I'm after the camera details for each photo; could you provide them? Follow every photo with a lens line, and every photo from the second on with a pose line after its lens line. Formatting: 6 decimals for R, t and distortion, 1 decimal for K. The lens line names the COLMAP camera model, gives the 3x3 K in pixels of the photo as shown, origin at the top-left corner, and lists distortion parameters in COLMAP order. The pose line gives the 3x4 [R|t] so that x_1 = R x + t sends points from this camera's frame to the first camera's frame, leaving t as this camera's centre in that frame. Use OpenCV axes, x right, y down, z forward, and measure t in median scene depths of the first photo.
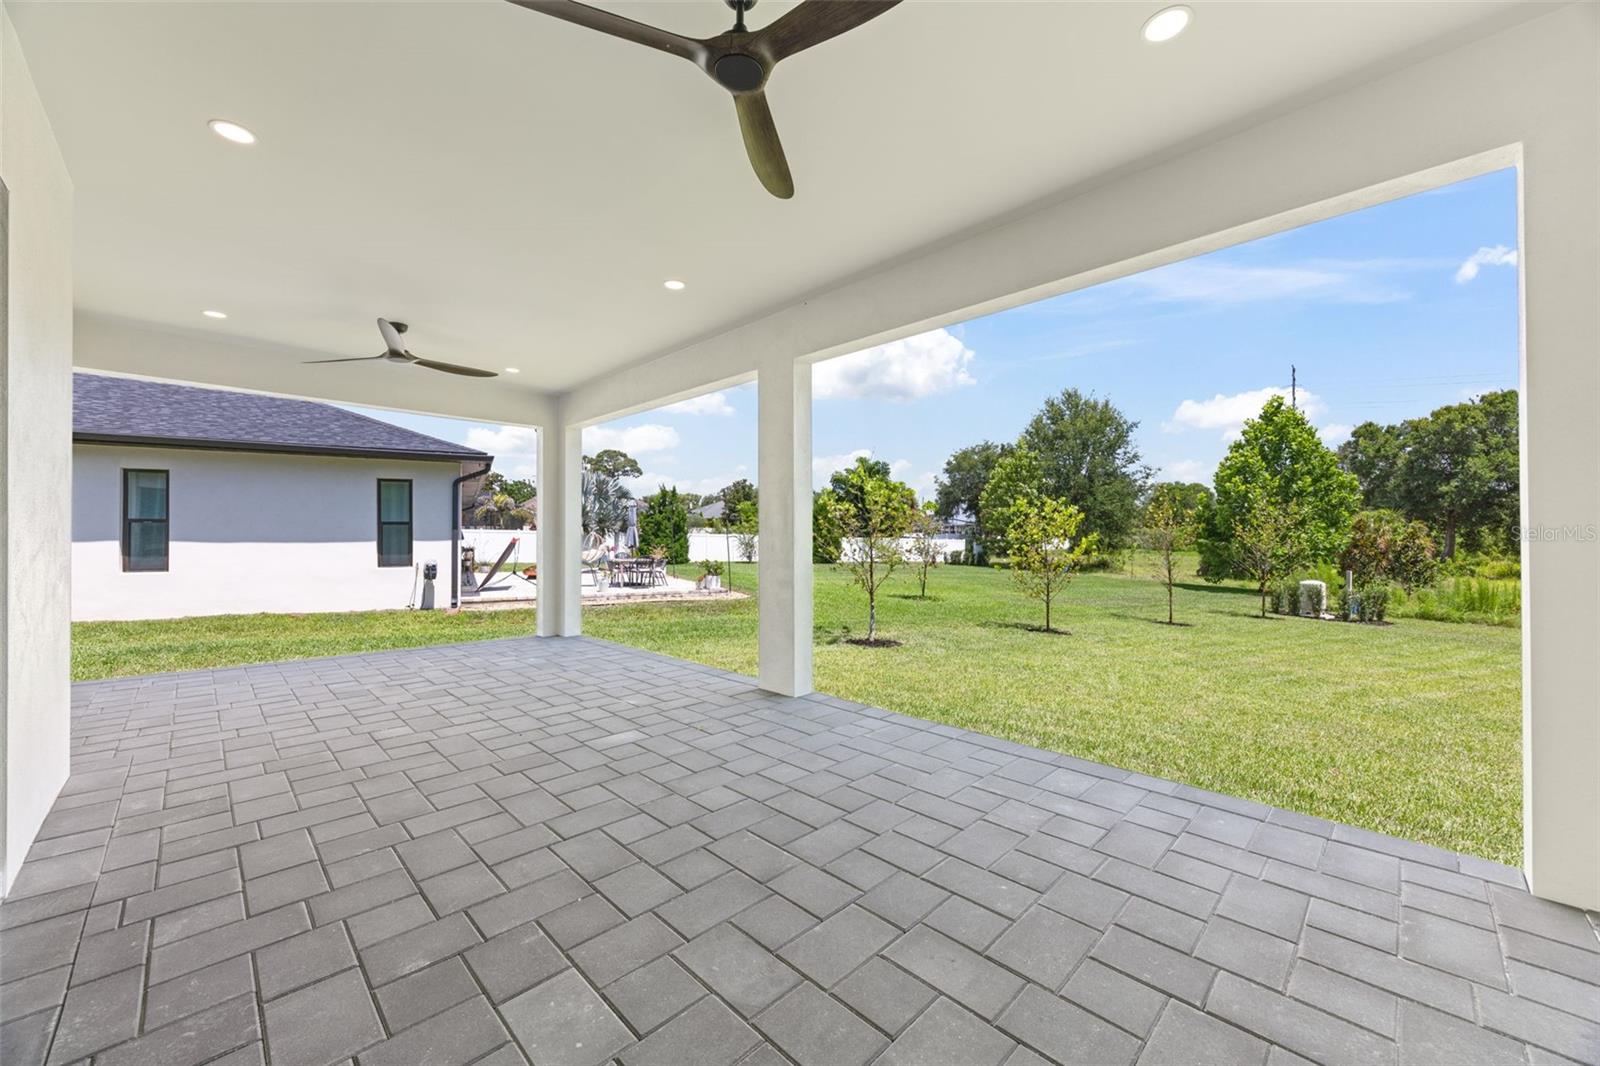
lens RADIAL K [[608.4, 0, 795.2], [0, 608.4, 534.6], [0, 0, 1]] dist [-0.004098, 0.000207]
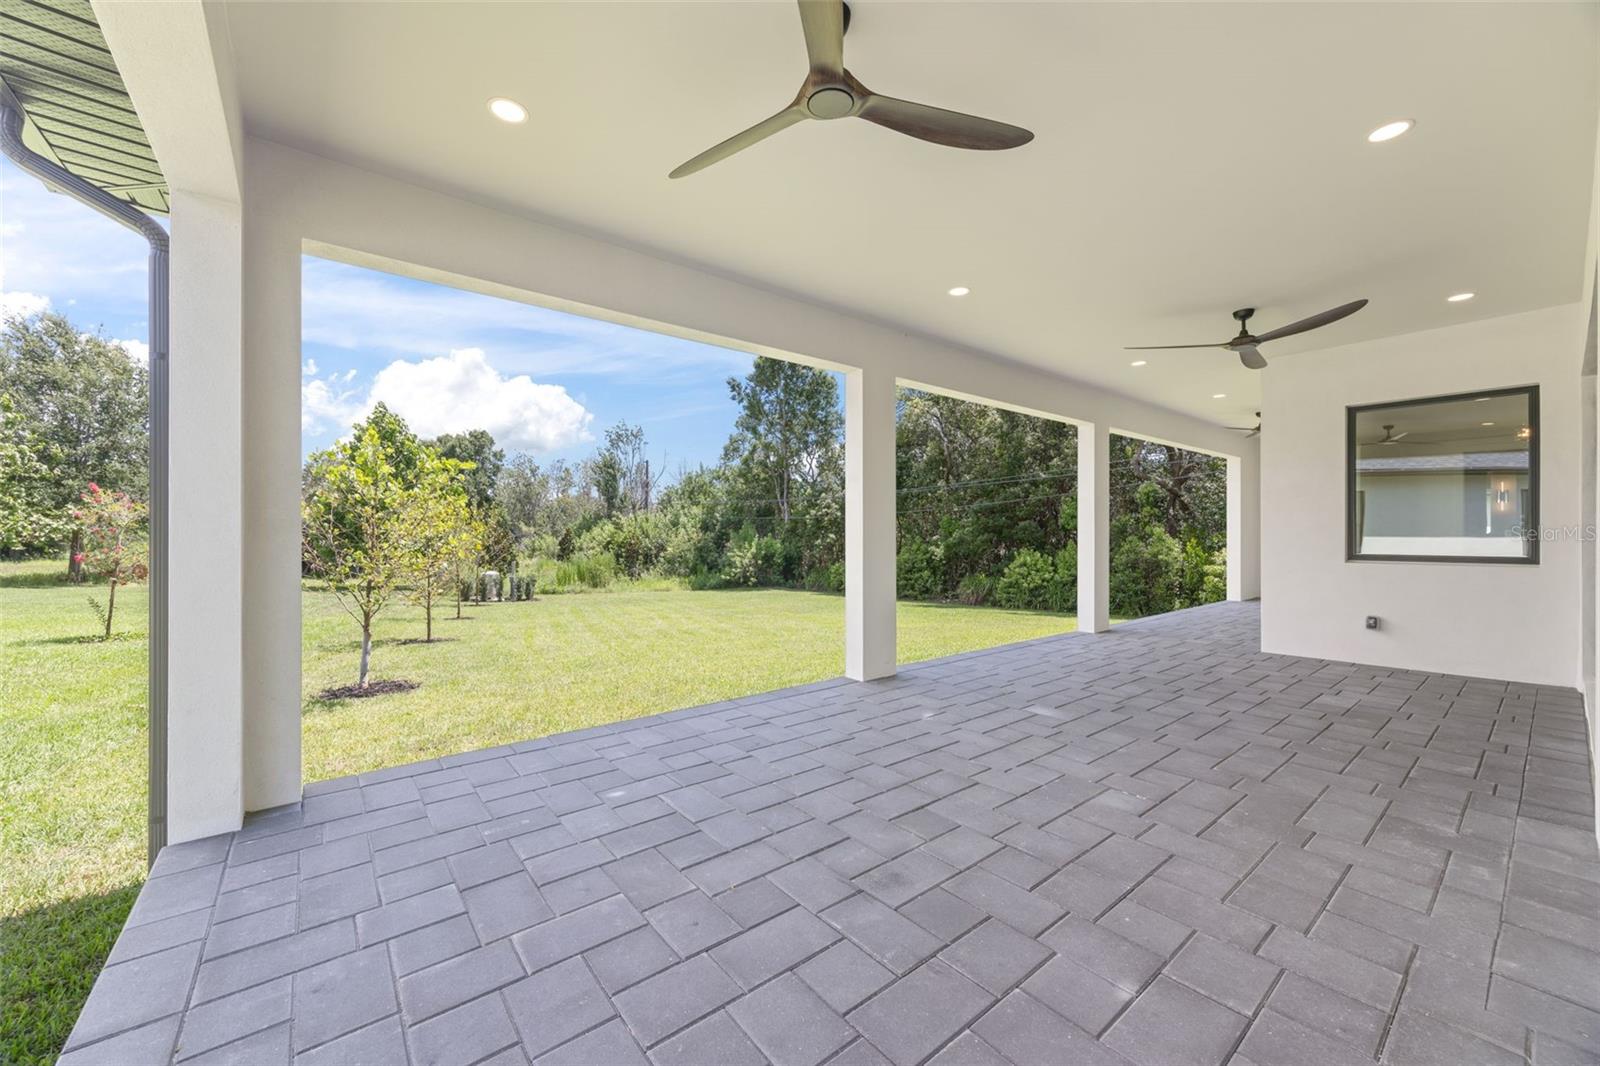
lens RADIAL K [[606.5, 0, 796.9], [0, 606.5, 536.6], [0, 0, 1]] dist [-0.010024, -0.000057]
pose [[0.106613, -0.002045, 0.994299, -1.268761], [-0.003333, 0.999992, 0.002414, 0.006716], [-0.994295, -0.003571, 0.106605, 1.173622]]
